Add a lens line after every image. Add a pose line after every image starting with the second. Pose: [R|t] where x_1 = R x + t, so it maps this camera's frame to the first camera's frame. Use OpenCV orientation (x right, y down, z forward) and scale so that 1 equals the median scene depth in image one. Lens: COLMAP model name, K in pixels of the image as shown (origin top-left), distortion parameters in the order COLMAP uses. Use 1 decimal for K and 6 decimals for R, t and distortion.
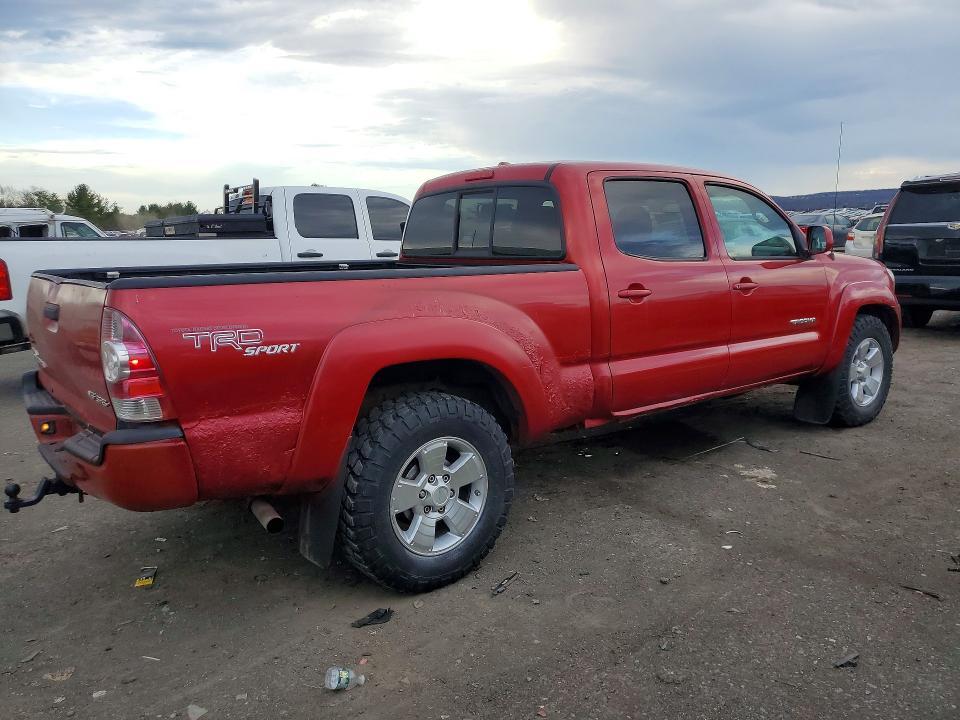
lens RADIAL K [[689.0, 0, 464.2], [0, 689.0, 360.2], [0, 0, 1]] dist [0.032015, 0.002931]
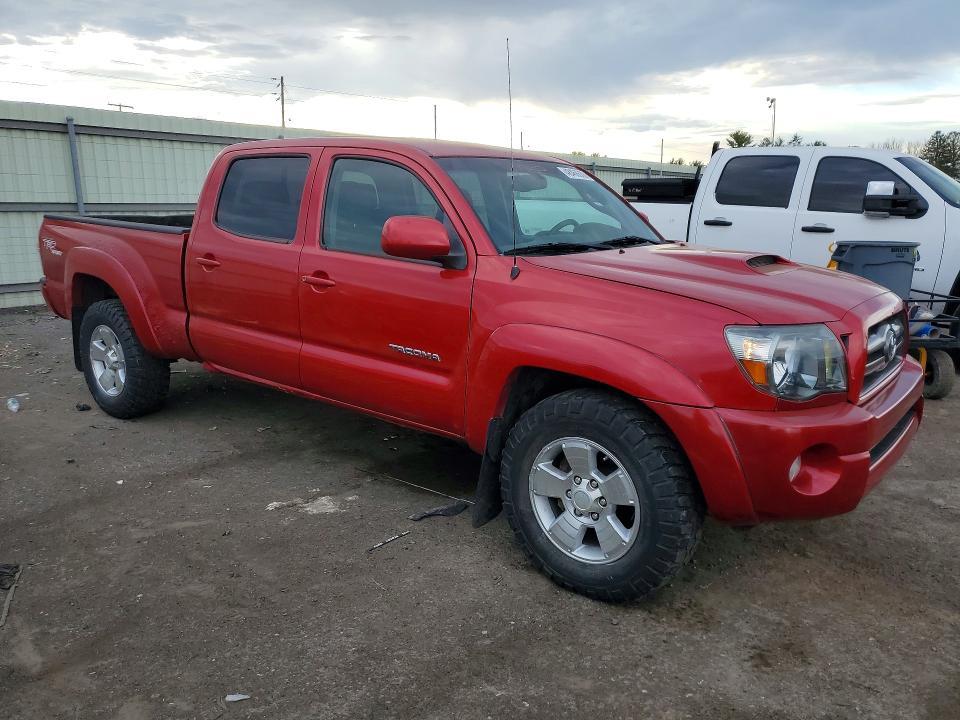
lens RADIAL K [[721.6, 0, 498.8], [0, 721.6, 359.5], [0, 0, 1]] dist [0.170011, -0.002123]
pose [[0.227303, 0.222494, -0.948066, 1.328435], [-0.183249, 0.965930, 0.182752, -0.216128], [0.956427, 0.132193, 0.260330, 0.995439]]
